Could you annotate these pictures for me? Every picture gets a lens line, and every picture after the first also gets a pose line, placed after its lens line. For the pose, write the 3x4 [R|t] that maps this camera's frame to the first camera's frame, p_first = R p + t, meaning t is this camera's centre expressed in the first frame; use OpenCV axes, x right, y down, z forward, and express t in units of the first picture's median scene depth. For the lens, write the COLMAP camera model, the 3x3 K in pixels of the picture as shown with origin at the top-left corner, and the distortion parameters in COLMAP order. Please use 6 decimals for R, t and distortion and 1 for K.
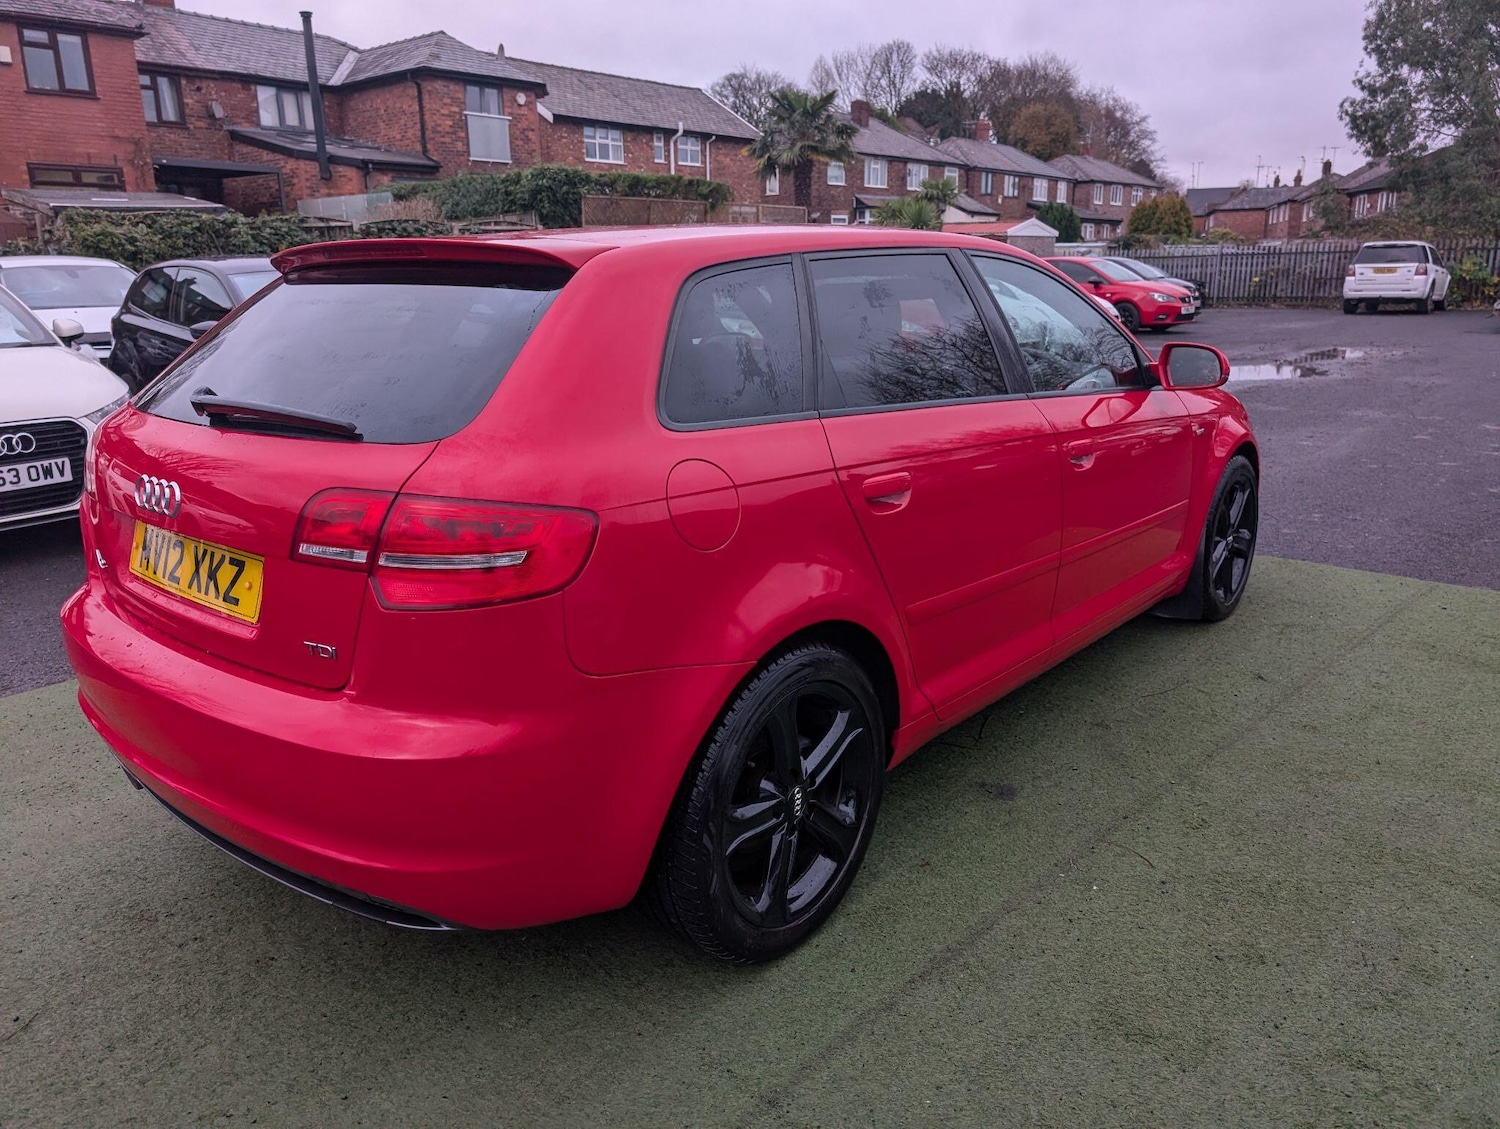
lens RADIAL K [[1070.9, 0, 729.3], [0, 1070.9, 569.8], [0, 0, 1]] dist [0.010787, -0.009343]
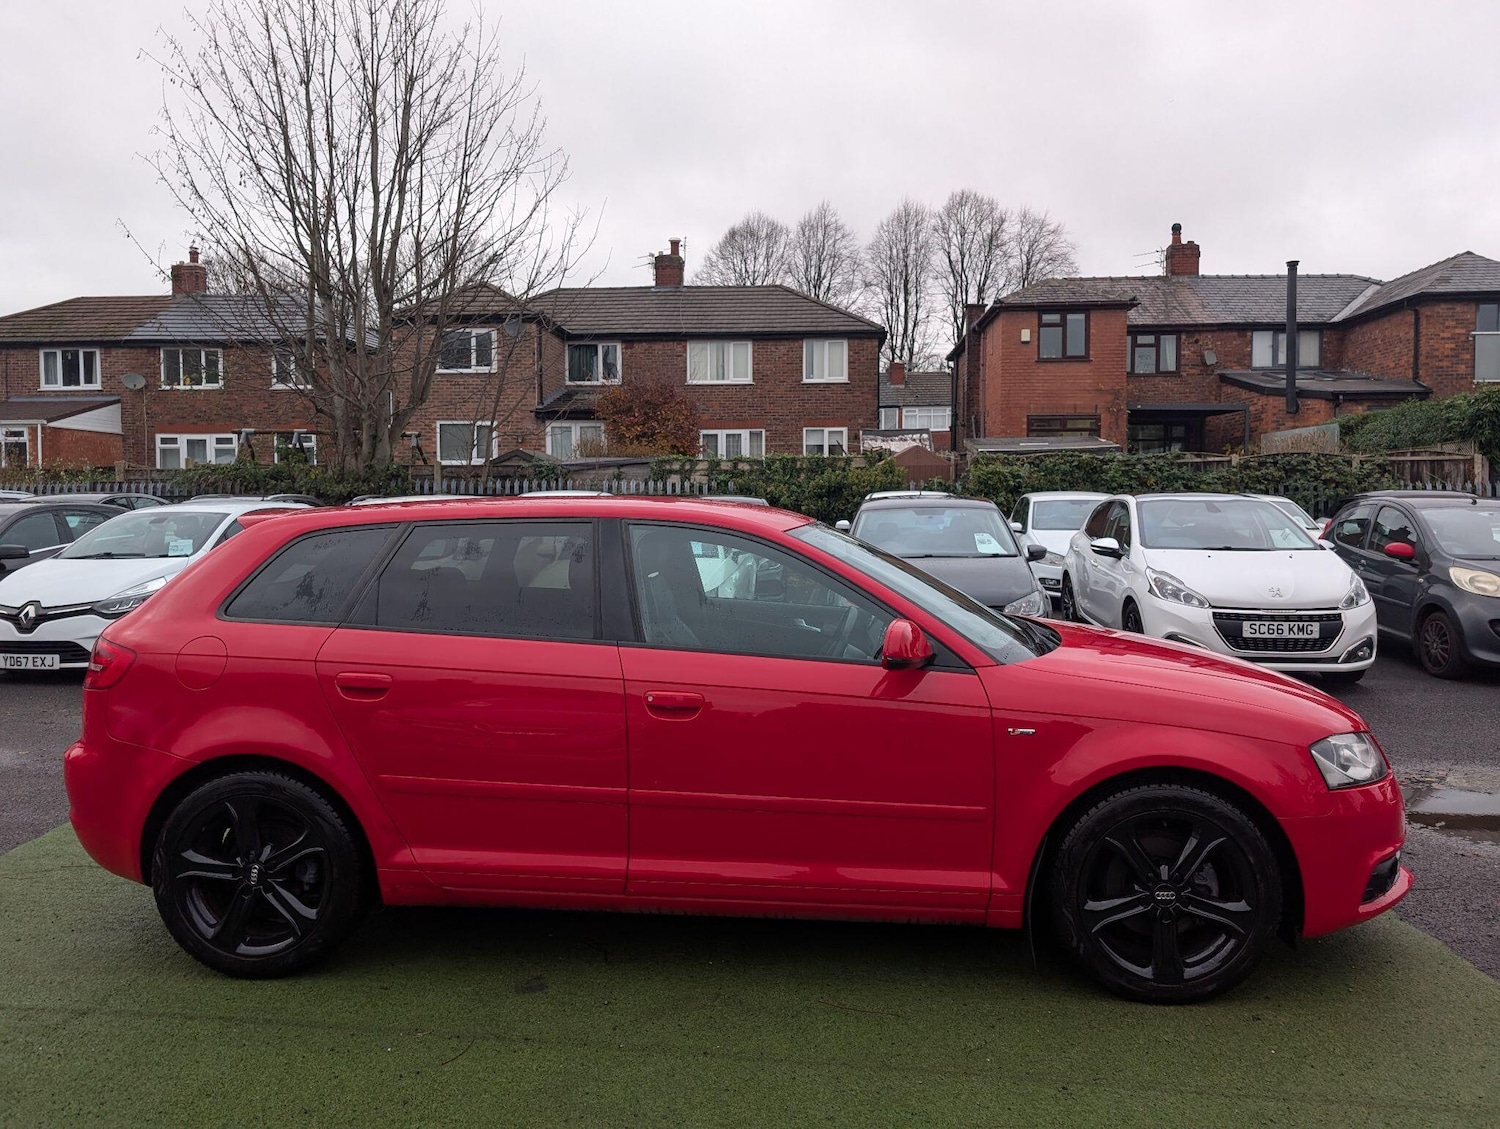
lens RADIAL K [[1061.2, 0, 729.3], [0, 1061.2, 568.1], [0, 0, 1]] dist [0.010577, -0.020307]
pose [[0.593919, 0.061017, -0.802207, 0.110751], [-0.222184, 0.970781, -0.090656, -0.014579], [0.773236, 0.232080, 0.590123, 0.036327]]
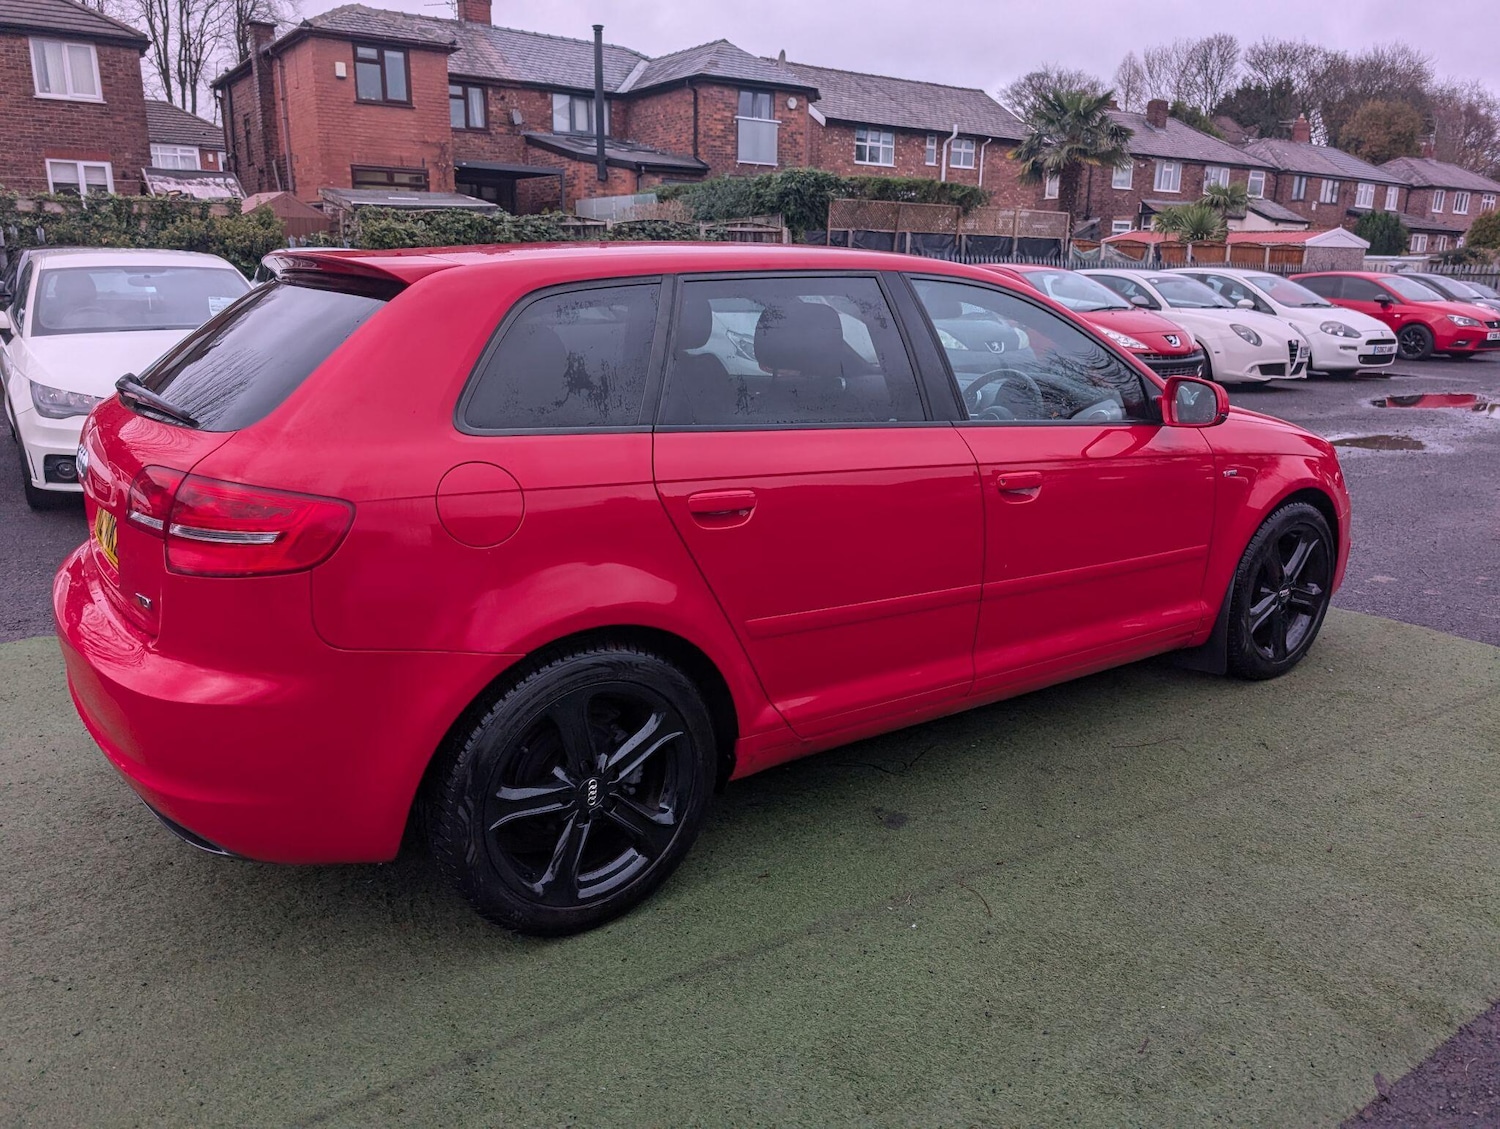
lens RADIAL K [[1070.5, 0, 727.8], [0, 1070.5, 563.3], [0, 0, 1]] dist [0.006672, -0.003757]
pose [[0.967551, 0.091011, -0.235714, 0.028574], [-0.092426, 0.995707, 0.005059, -0.001775], [0.235163, 0.016891, 0.971809, 0.000107]]
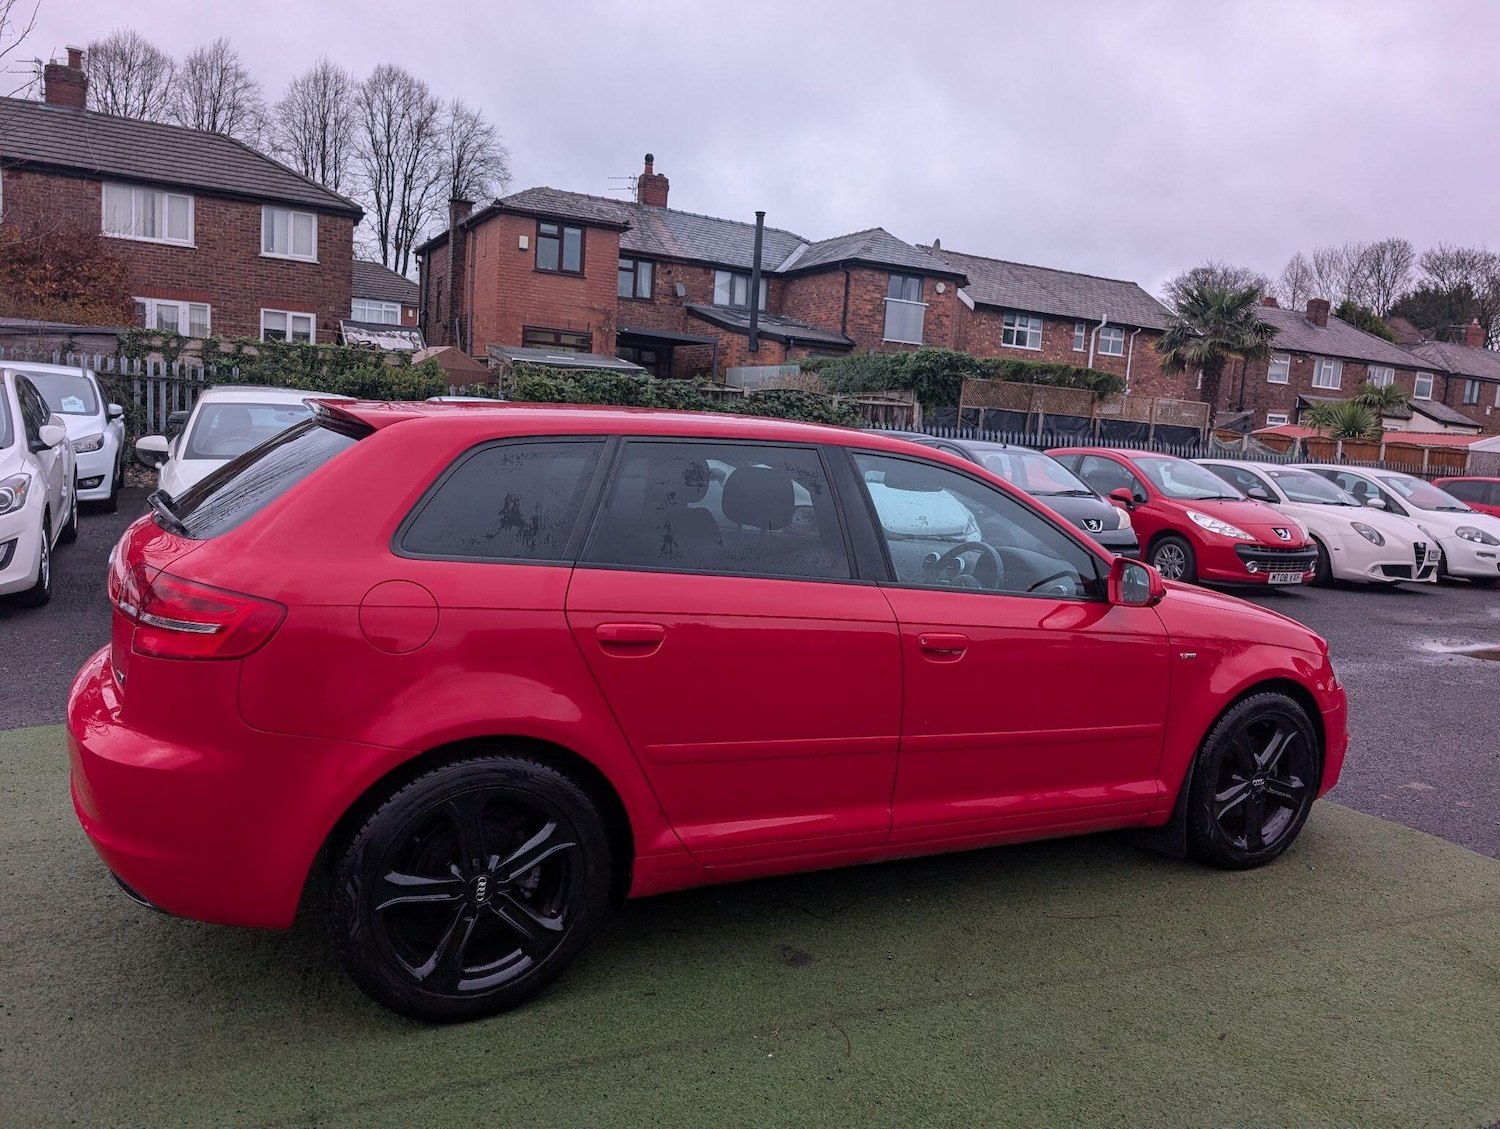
lens RADIAL K [[1066.1, 0, 745.7], [0, 1066.1, 579.8], [0, 0, 1]] dist [0.014163, -0.015132]
pose [[0.924580, 0.128583, -0.358635, 0.047400], [-0.179027, 0.977556, -0.111054, -0.002239], [0.336306, 0.166884, 0.926848, -0.001960]]
